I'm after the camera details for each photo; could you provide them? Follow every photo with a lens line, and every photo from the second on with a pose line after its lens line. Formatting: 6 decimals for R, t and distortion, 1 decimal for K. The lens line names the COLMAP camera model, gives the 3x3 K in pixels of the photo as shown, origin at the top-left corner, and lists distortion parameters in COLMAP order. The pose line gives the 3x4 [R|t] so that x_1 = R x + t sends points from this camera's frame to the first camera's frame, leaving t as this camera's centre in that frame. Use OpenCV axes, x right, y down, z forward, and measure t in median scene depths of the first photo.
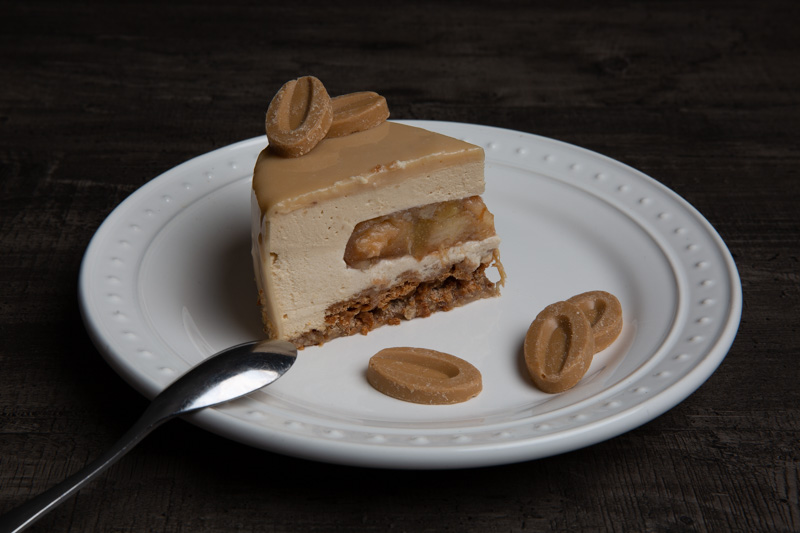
lens RADIAL K [[1480.1, 0, 400.0], [0, 1480.1, 266.5], [0, 0, 1]] dist [0.074288, -0.095195]
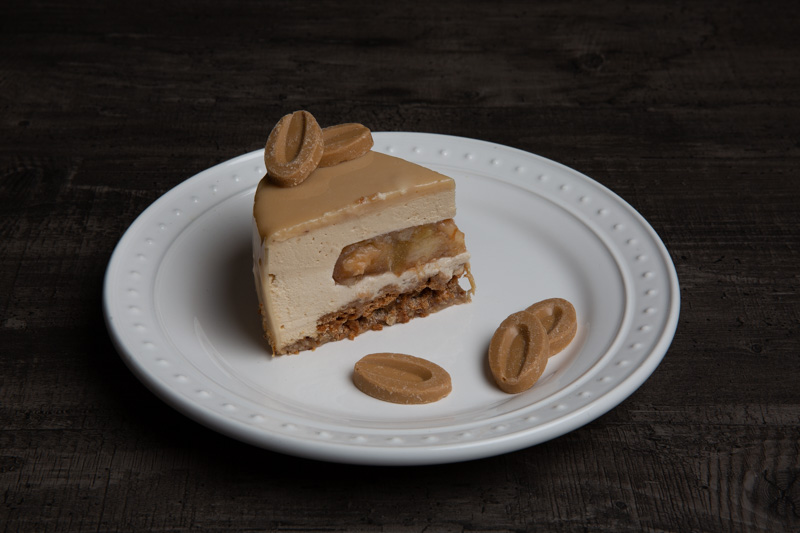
lens RADIAL K [[1572.7, 0, 400.0], [0, 1572.7, 266.5], [0, 0, 1]] dist [0.113971, -0.195276]
pose [[0.999955, -0.003153, -0.008960, 0.024981], [0.003679, 0.998230, 0.059351, -0.083723], [0.008757, -0.059381, 0.998197, -0.218999]]
